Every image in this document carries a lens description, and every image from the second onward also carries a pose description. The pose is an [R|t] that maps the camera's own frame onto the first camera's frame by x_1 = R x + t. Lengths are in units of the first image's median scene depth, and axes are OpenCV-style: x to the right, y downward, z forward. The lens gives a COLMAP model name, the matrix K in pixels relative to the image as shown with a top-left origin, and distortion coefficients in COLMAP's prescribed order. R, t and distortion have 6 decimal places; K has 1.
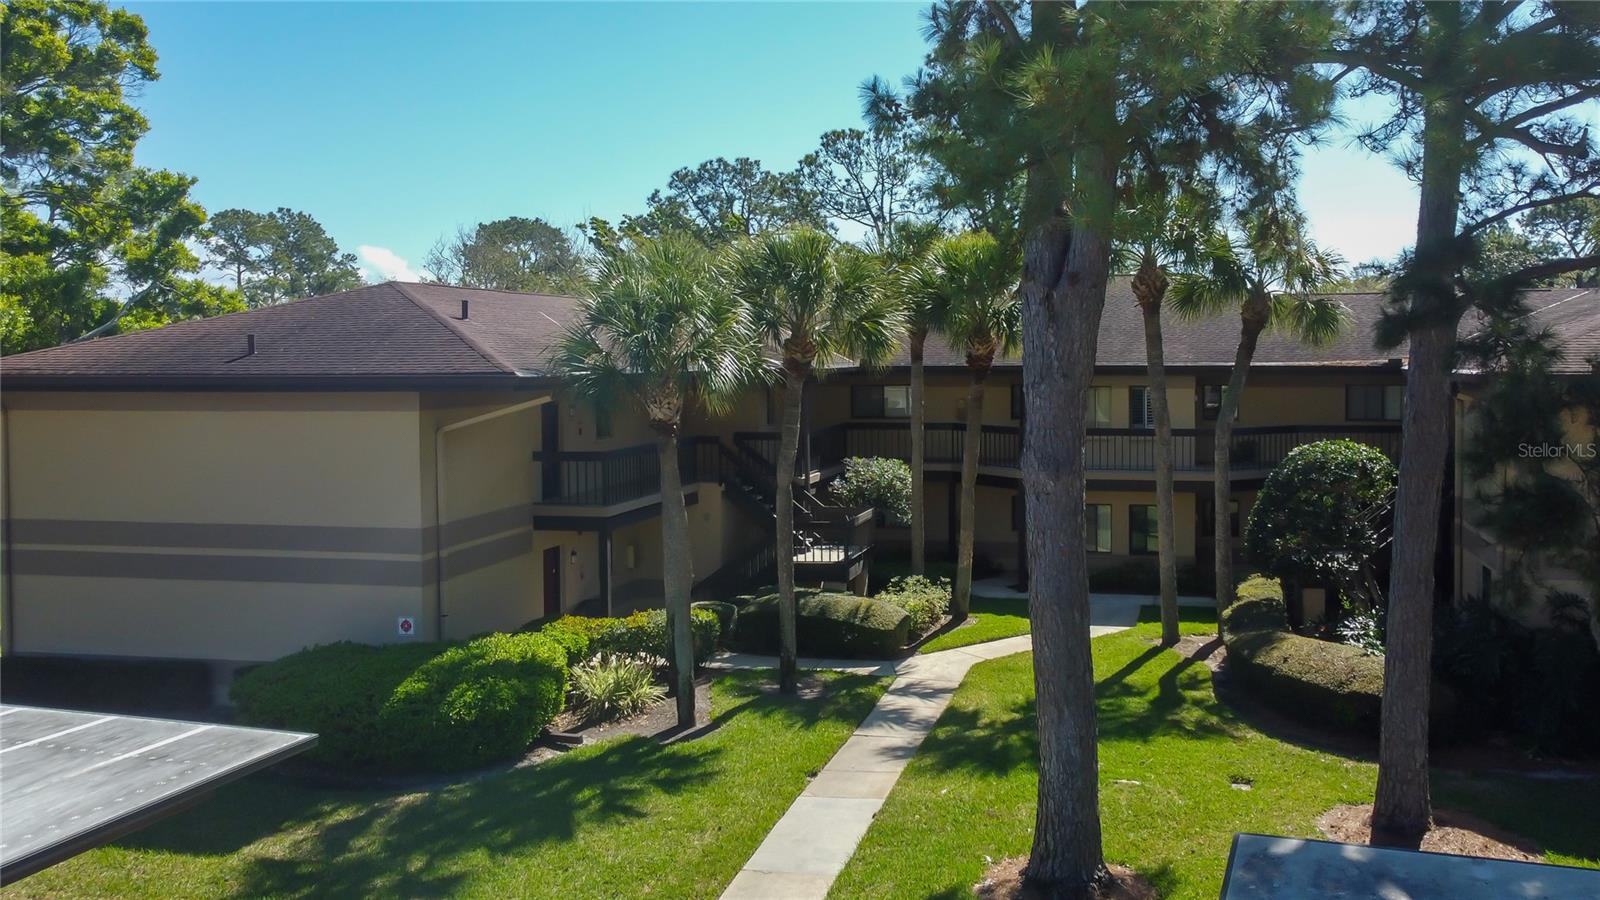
lens RADIAL K [[1331.2, 0, 873.9], [0, 1331.2, 363.4], [0, 0, 1]] dist [0.010507, 0.011376]
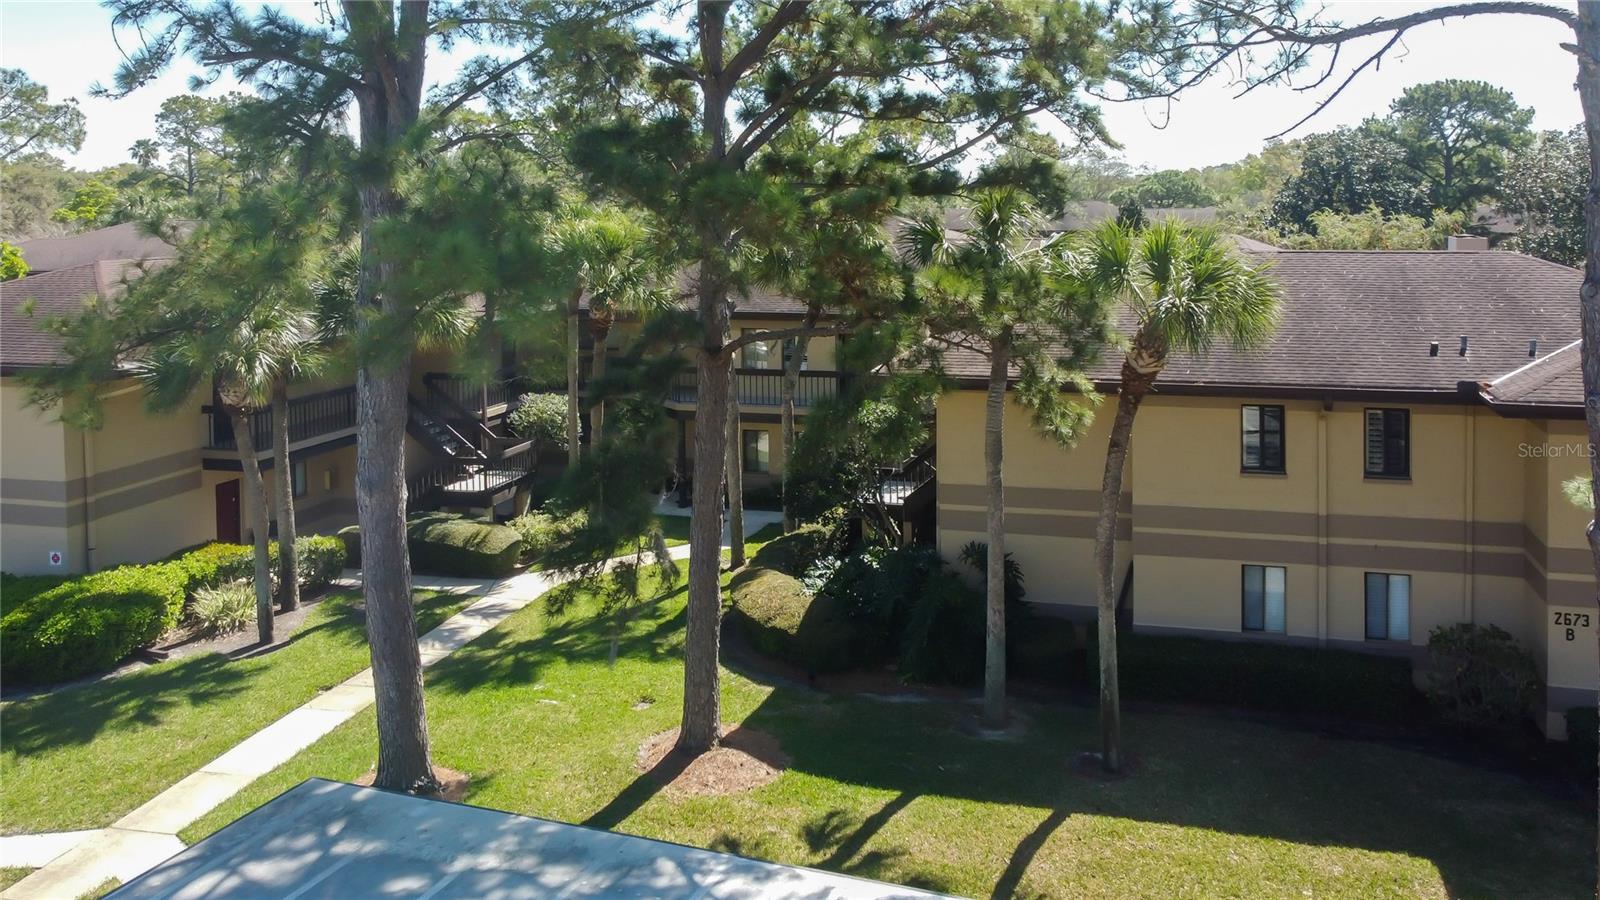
lens RADIAL K [[1318.5, 0, 802.7], [0, 1318.5, 252.4], [0, 0, 1]] dist [0.001643, 0.014487]
pose [[0.998657, 0.000235, -0.051806, 0.411941], [0.001356, 0.999529, 0.030674, -0.126635], [0.051789, -0.030703, 0.998186, -0.190778]]
